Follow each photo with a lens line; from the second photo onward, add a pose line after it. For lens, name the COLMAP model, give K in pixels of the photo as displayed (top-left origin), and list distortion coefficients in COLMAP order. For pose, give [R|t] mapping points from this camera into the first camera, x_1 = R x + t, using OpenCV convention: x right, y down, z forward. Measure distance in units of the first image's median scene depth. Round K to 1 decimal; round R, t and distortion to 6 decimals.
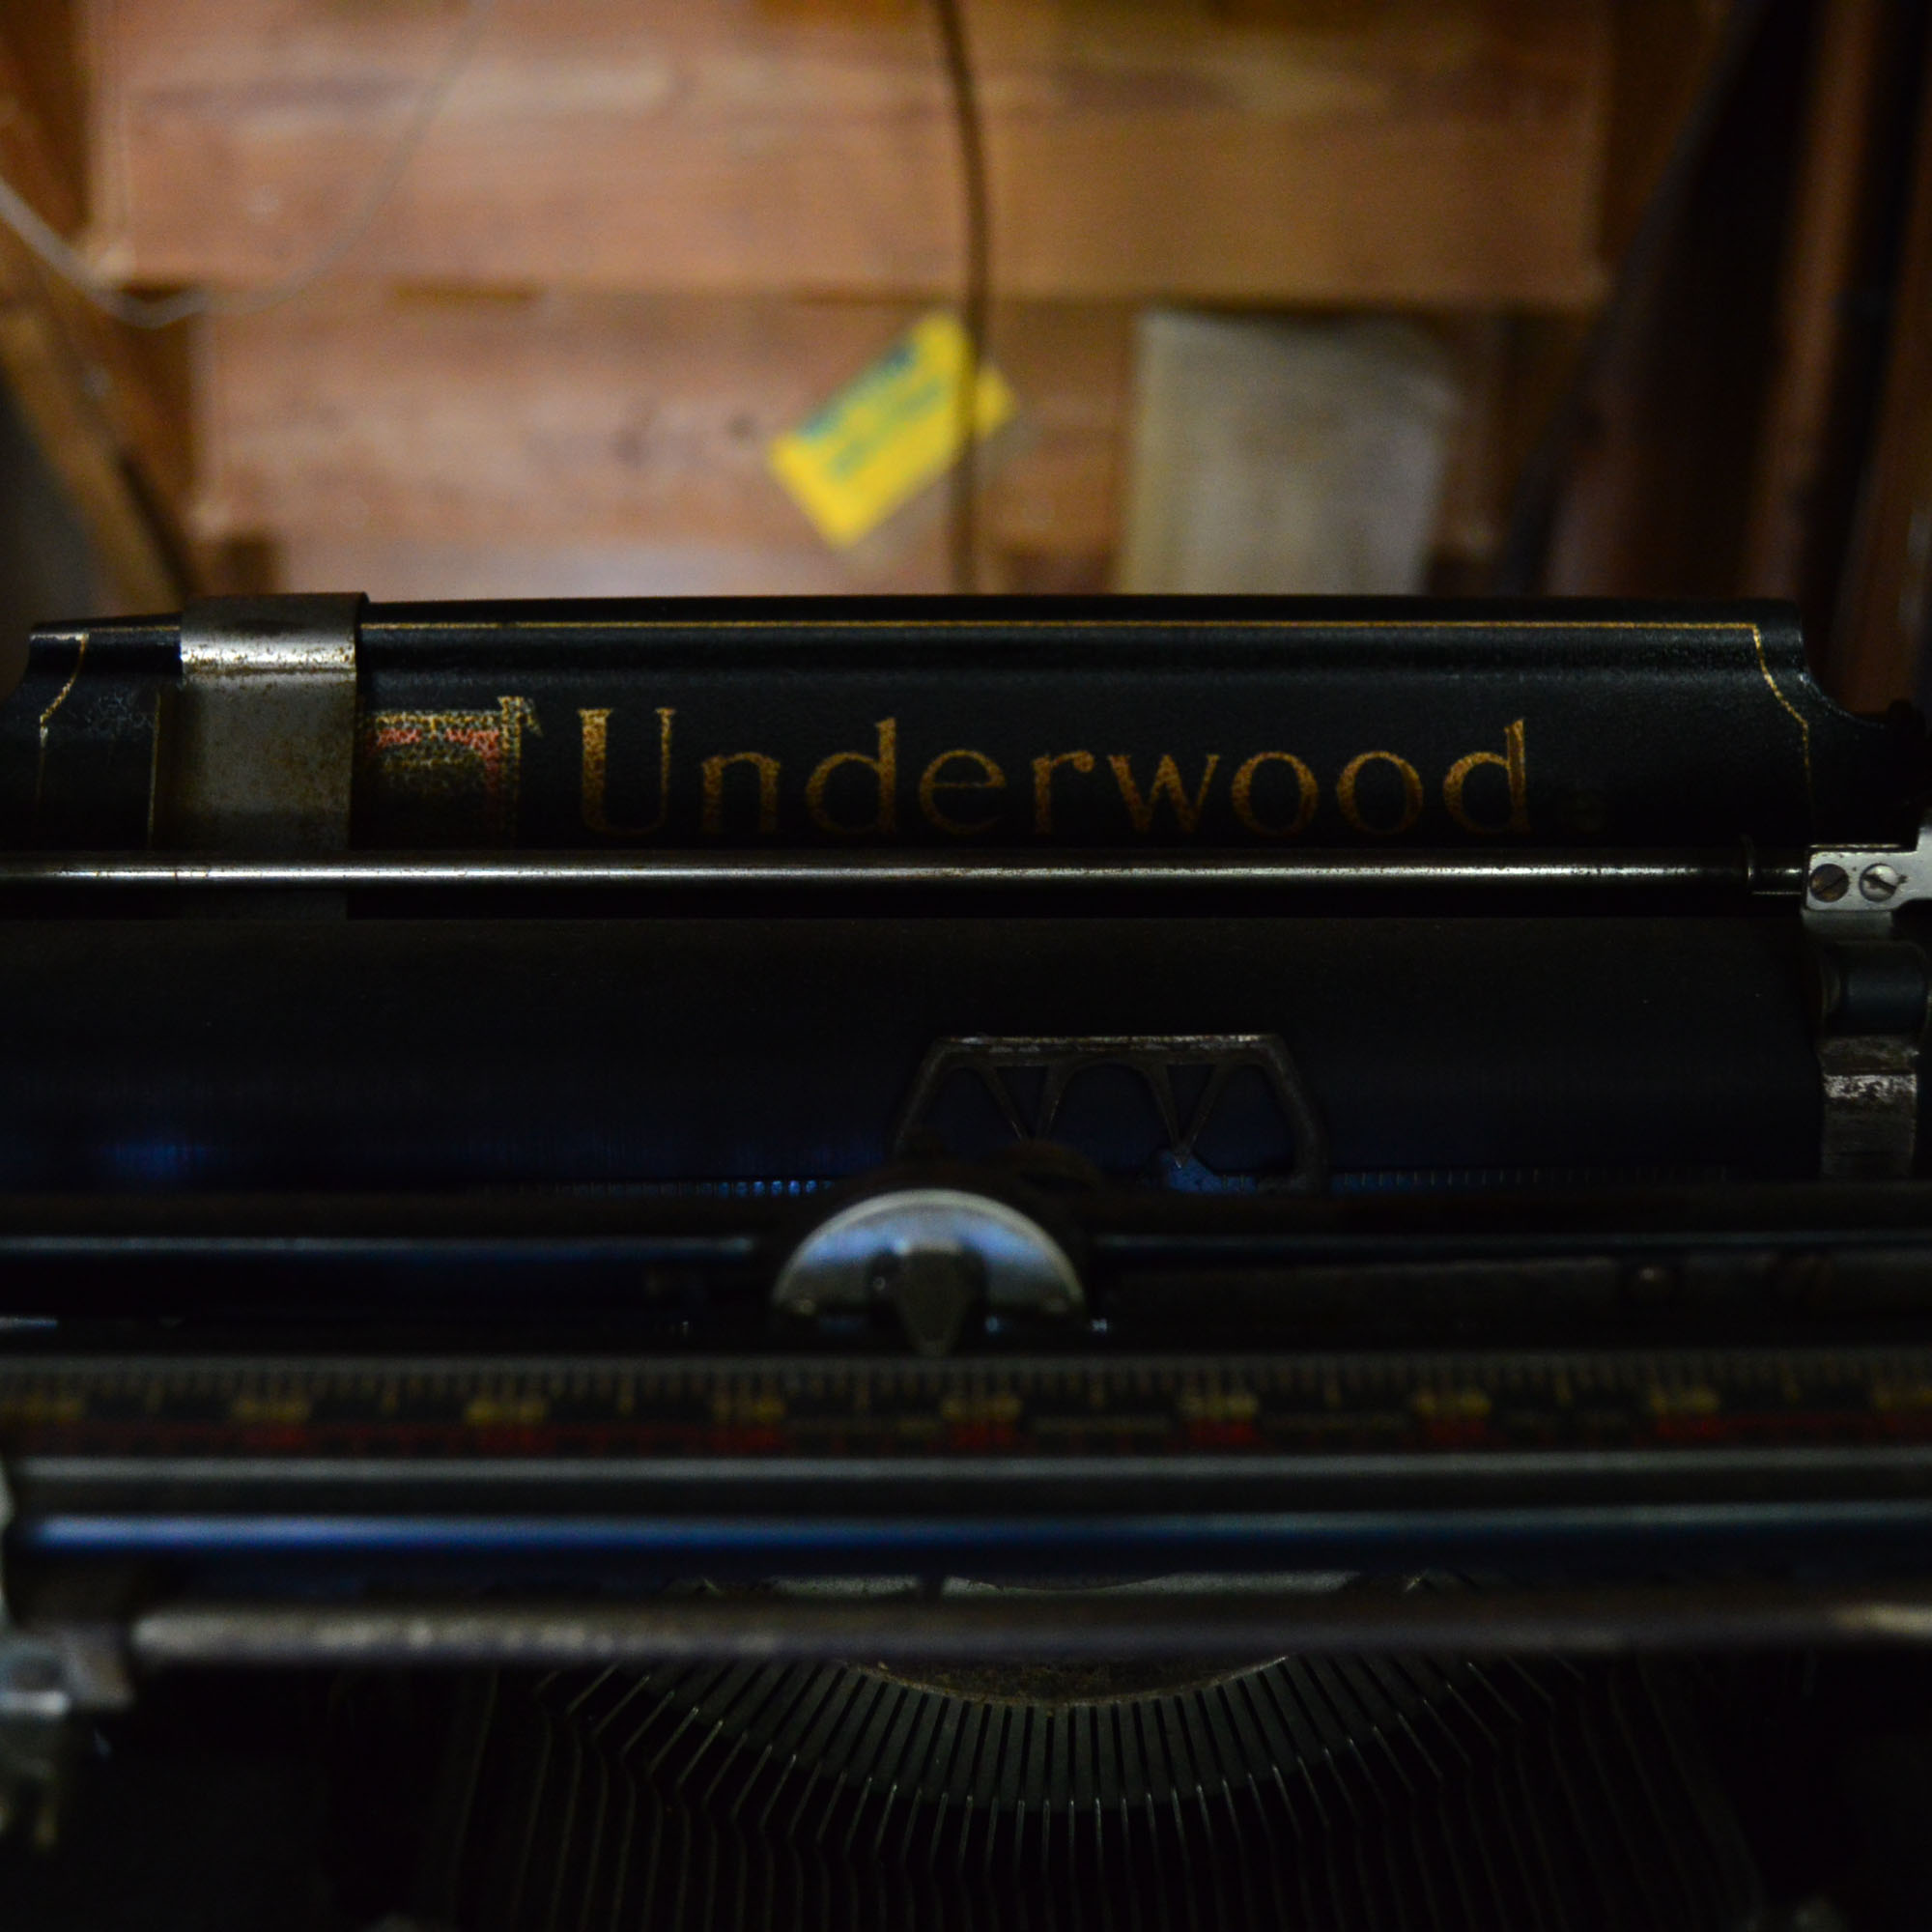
lens RADIAL K [[2734.2, 0, 944.2], [0, 2734.2, 936.3], [0, 0, 1]] dist [-0.097003, 0.074824]
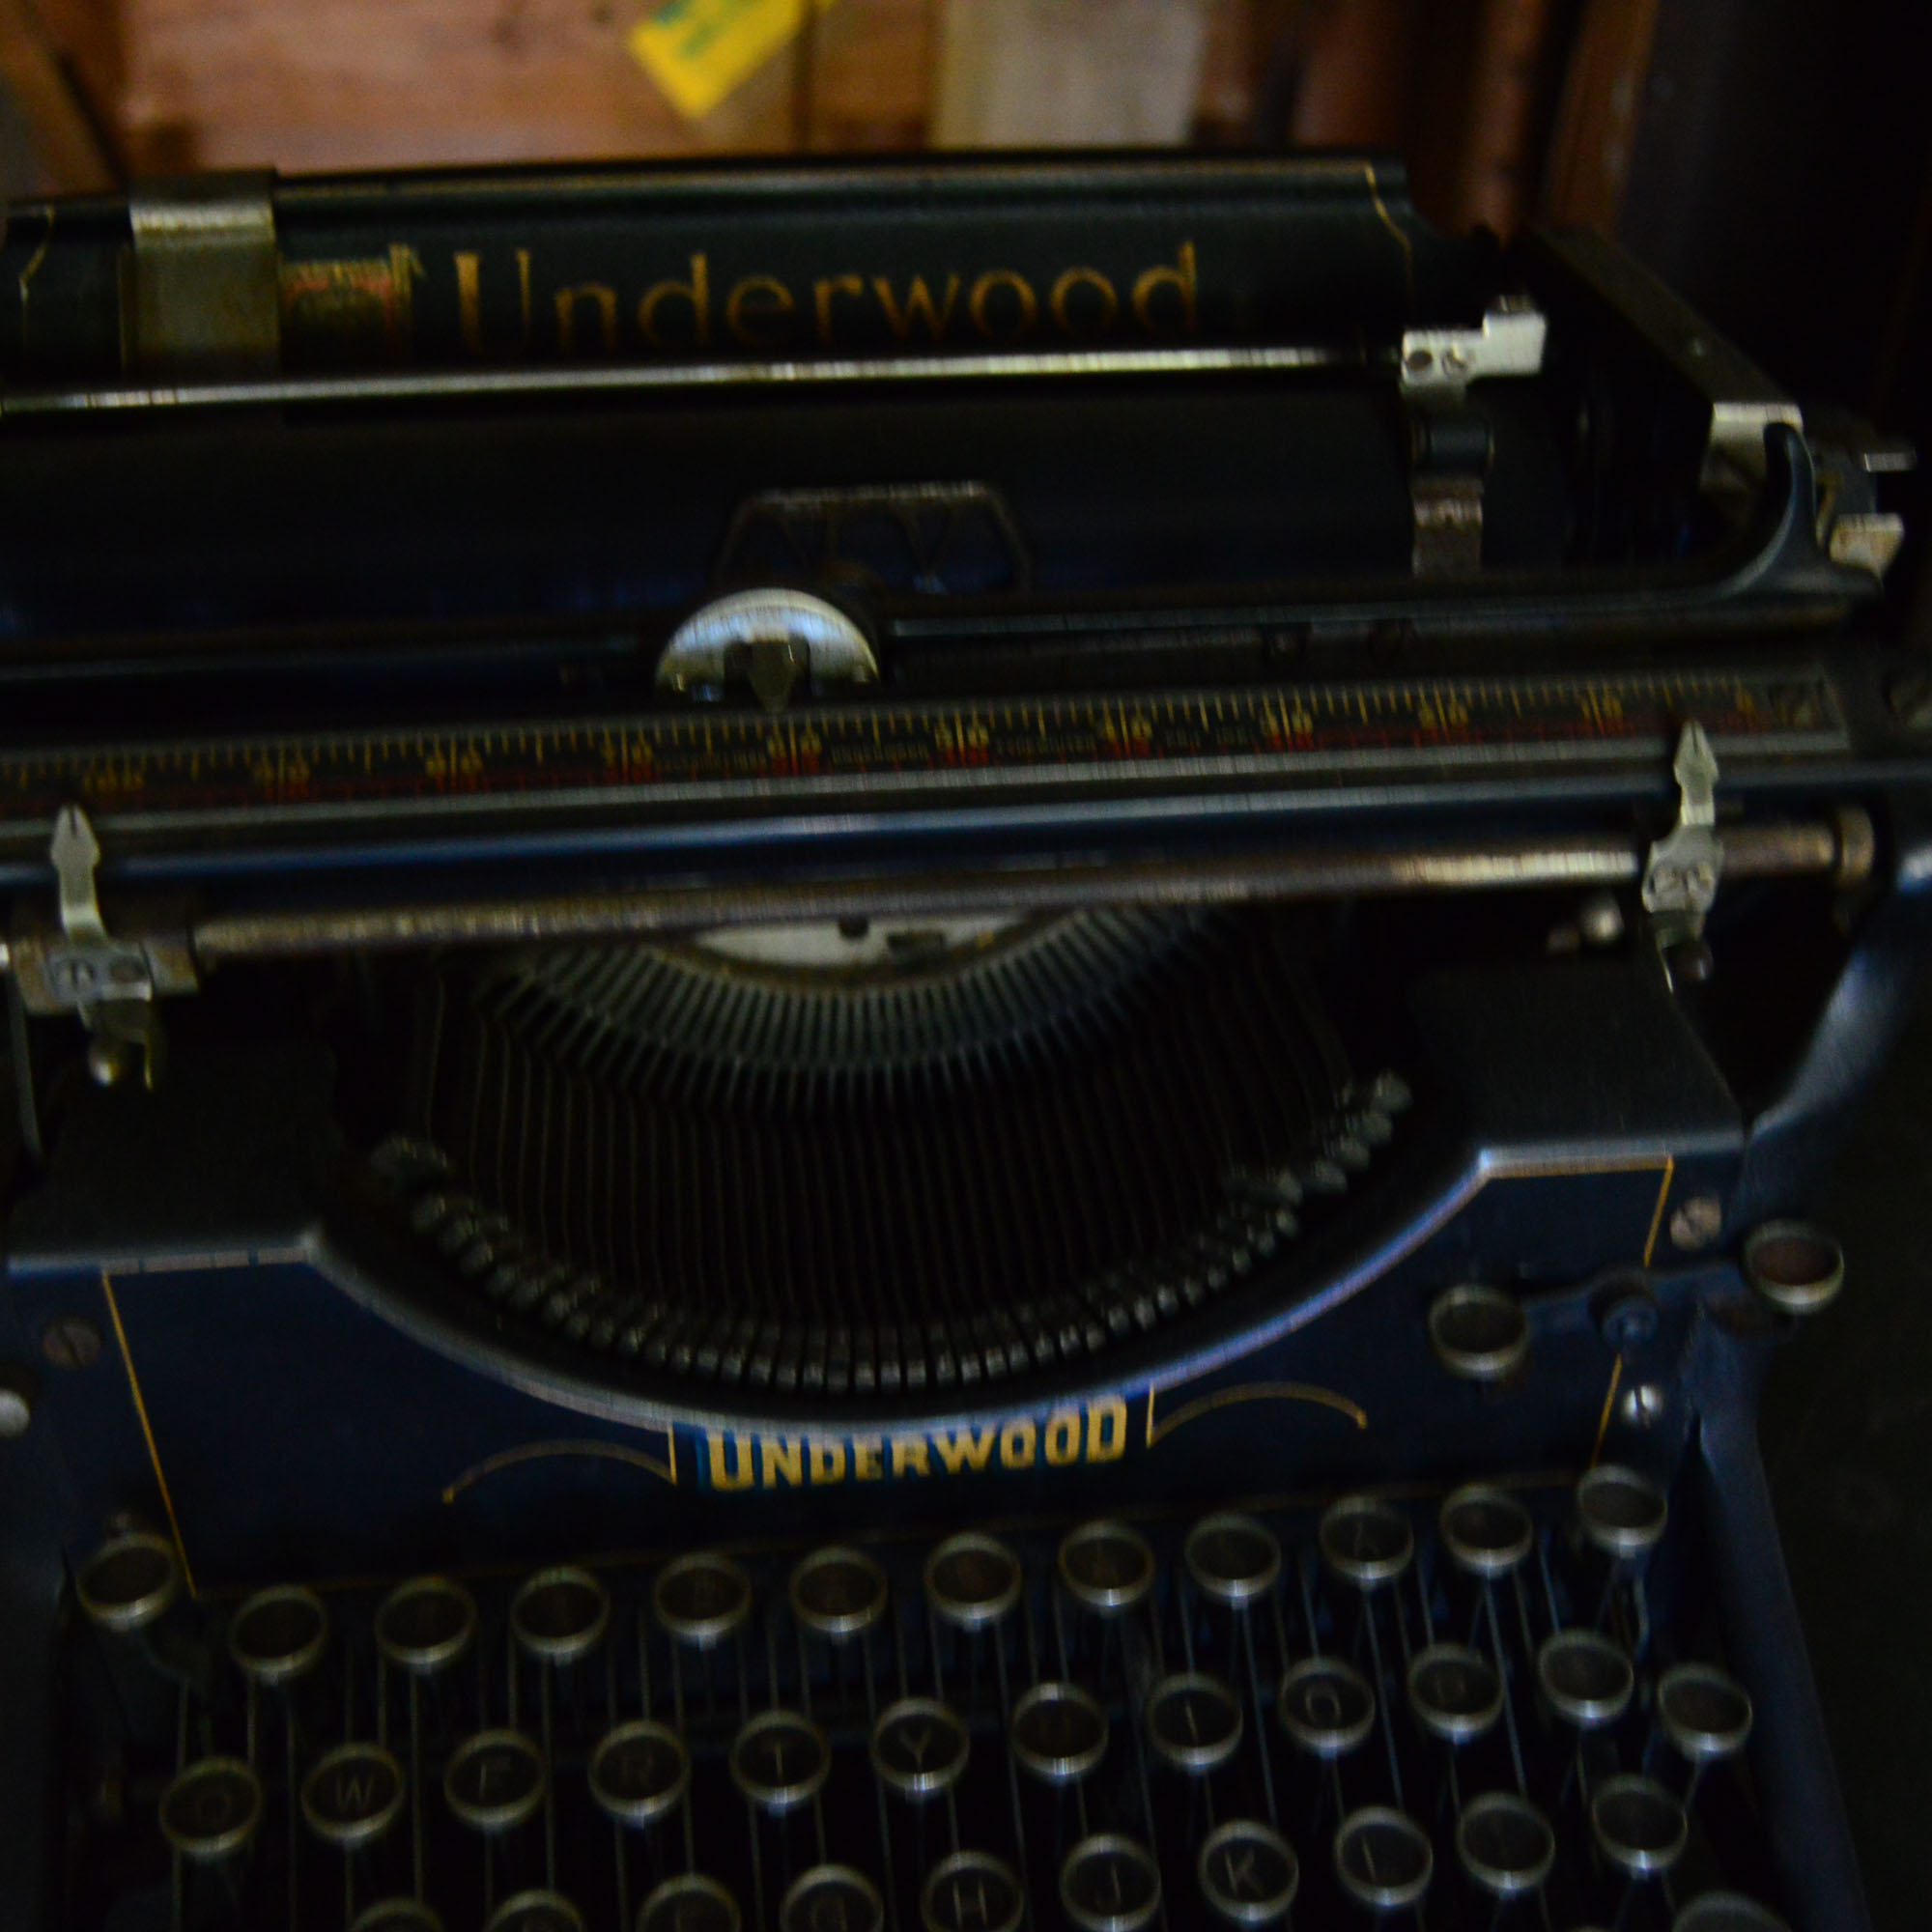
lens RADIAL K [[2295.9, 0, 966.0], [0, 2295.9, 966.0], [0, 0, 1]] dist [-0.096075, 0.047493]
pose [[0.995323, -0.051781, 0.081554, -0.000358], [0.033207, 0.976155, 0.214520, 0.022290], [-0.090718, -0.210809, 0.973309, -0.122926]]
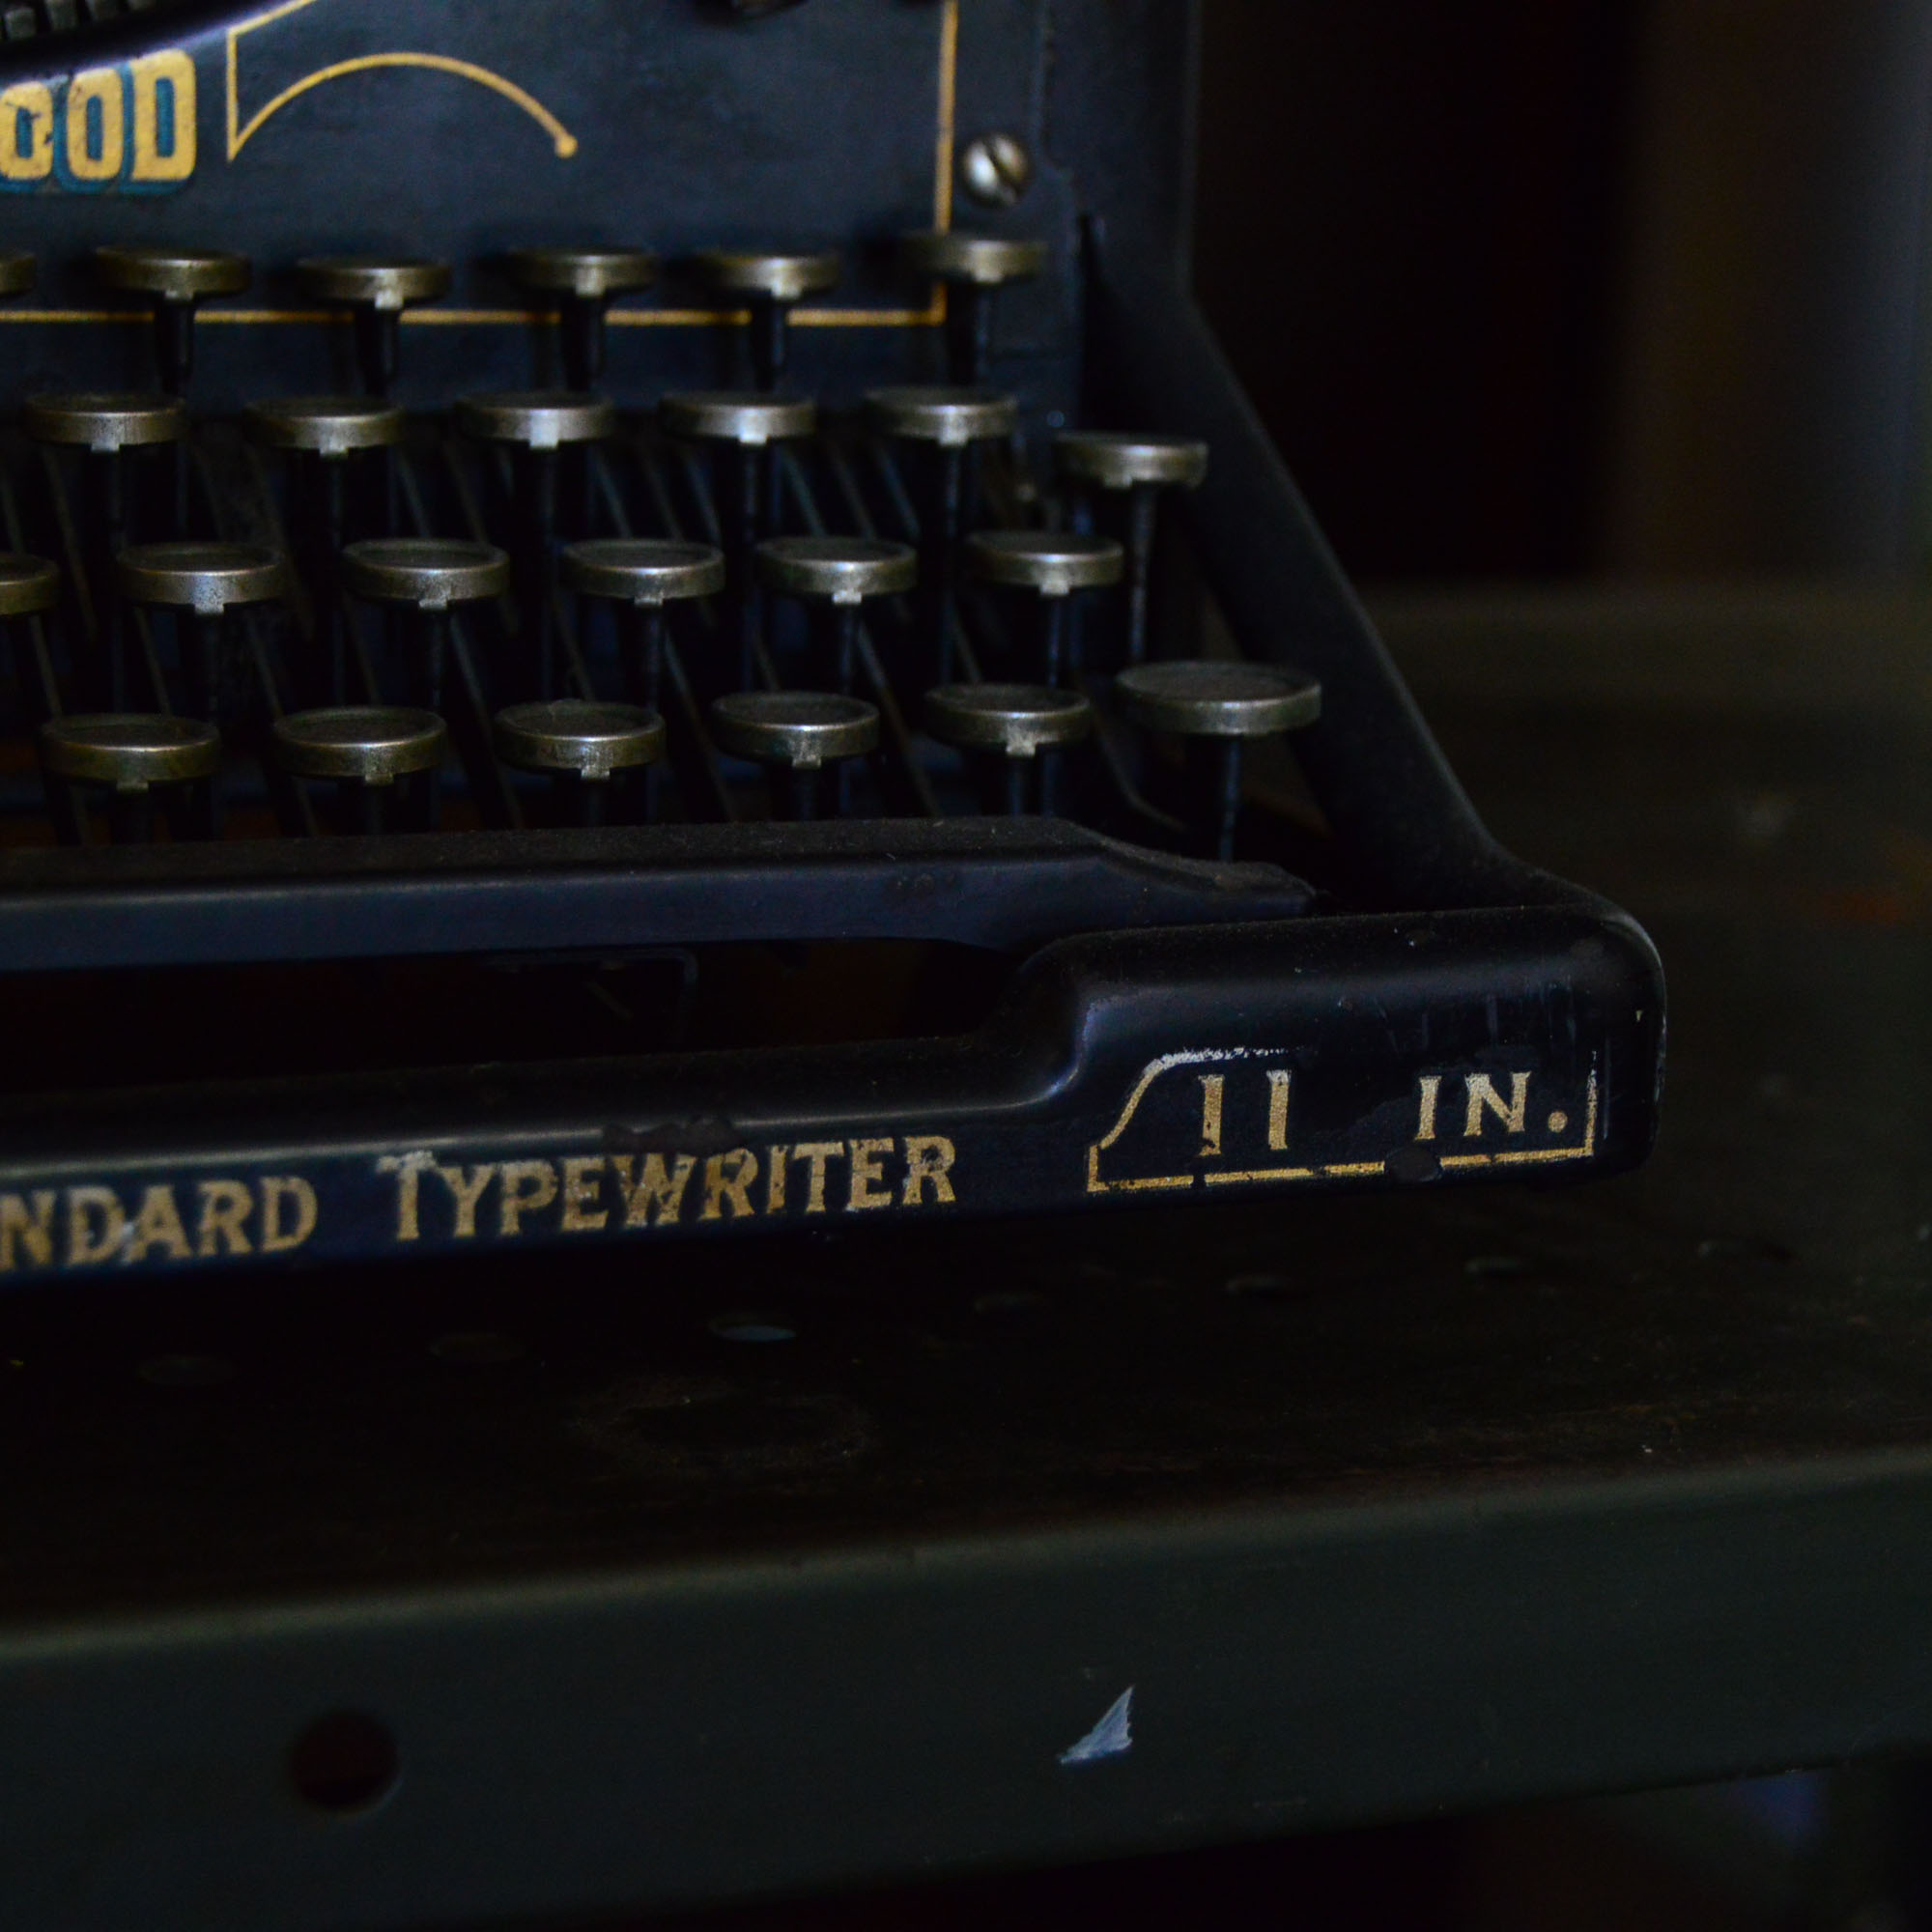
lens RADIAL K [[4587.0, 0, 966.0], [0, 4587.0, 966.0], [0, 0, 1]] dist [-0.053872, 0.332910]
pose [[0.946721, -0.050051, 0.318143, -0.069802], [0.096024, 0.986787, -0.130503, 0.802616], [-0.307407, 0.154099, 0.939018, -0.409839]]
